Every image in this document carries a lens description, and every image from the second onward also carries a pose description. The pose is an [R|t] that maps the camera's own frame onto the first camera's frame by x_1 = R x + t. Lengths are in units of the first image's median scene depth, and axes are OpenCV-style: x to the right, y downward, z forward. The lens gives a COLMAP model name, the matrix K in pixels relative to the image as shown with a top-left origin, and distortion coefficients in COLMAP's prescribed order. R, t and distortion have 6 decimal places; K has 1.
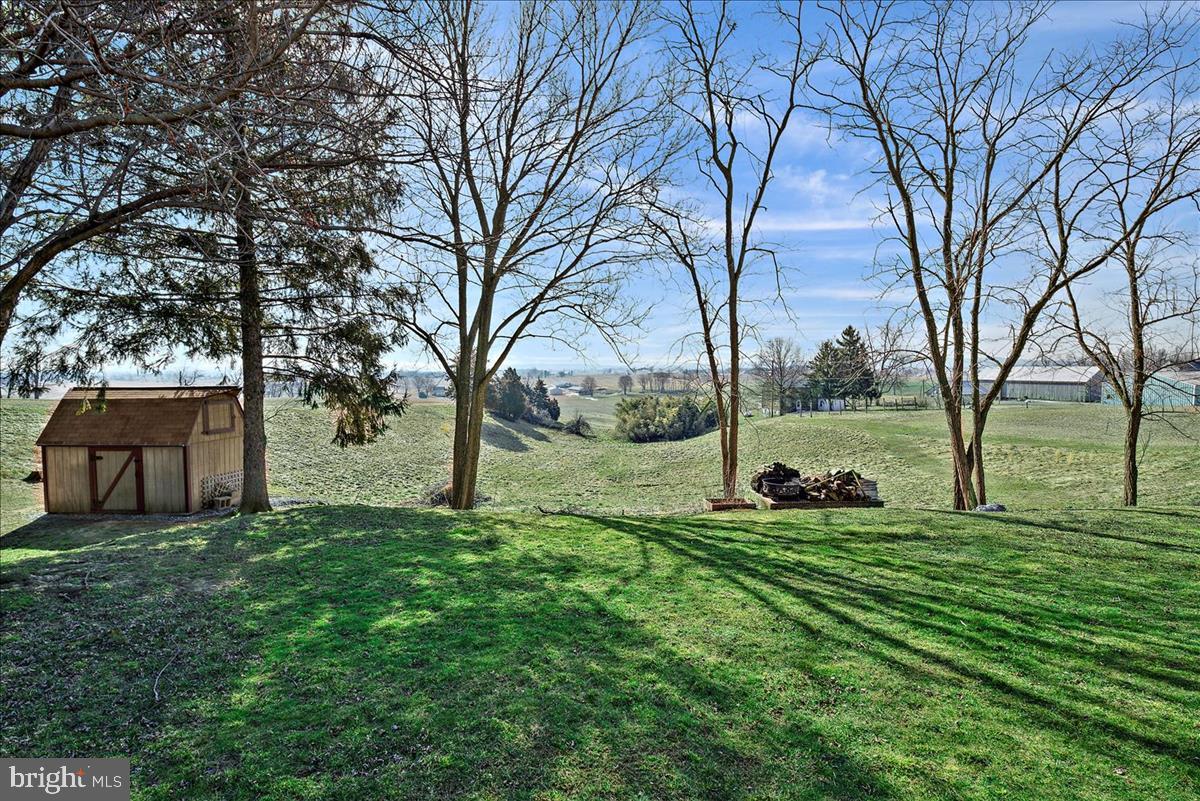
lens RADIAL K [[514.4, 0, 587.3], [0, 514.4, 393.5], [0, 0, 1]] dist [-0.007218, -0.006607]
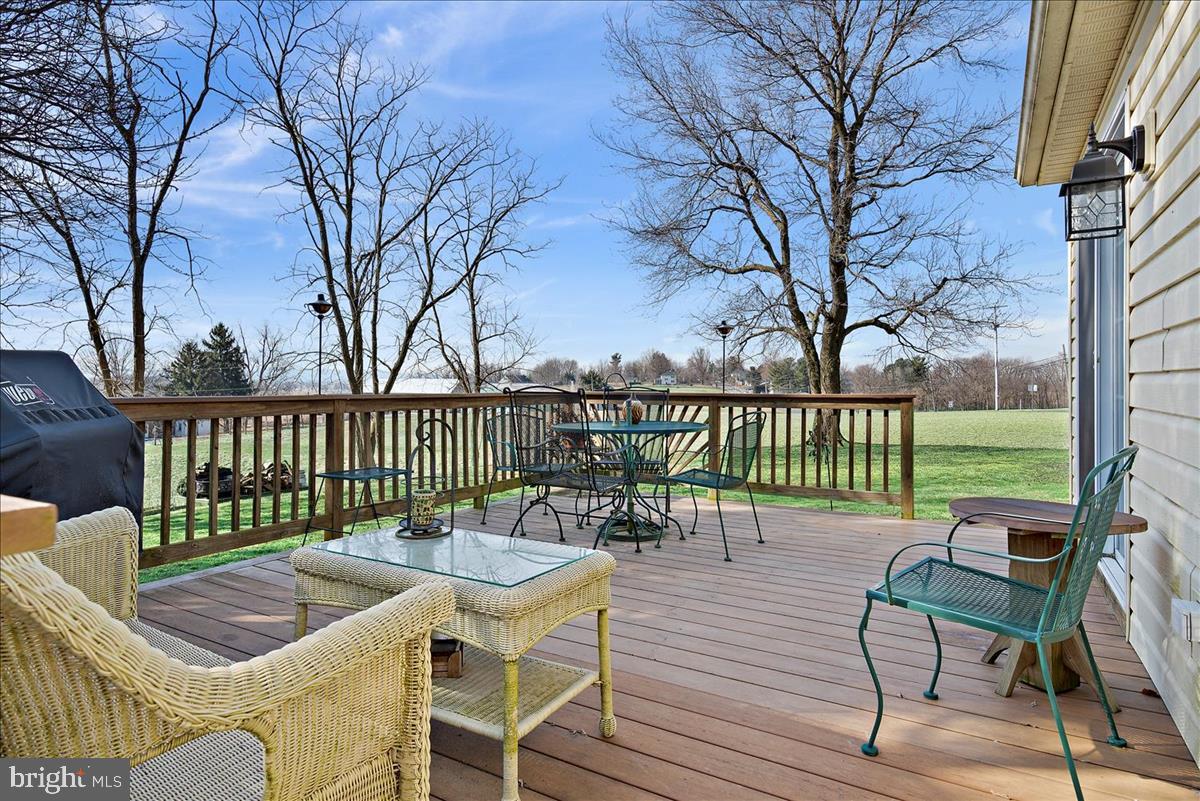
lens RADIAL K [[684.1, 0, 596.2], [0, 684.1, 390.7], [0, 0, 1]] dist [-0.002065, 0.001916]
pose [[0.551883, -0.001492, 0.833920, -0.230152], [0.030587, 0.999362, -0.018454, 0.036927], [-0.833360, 0.035691, 0.551577, -0.246000]]
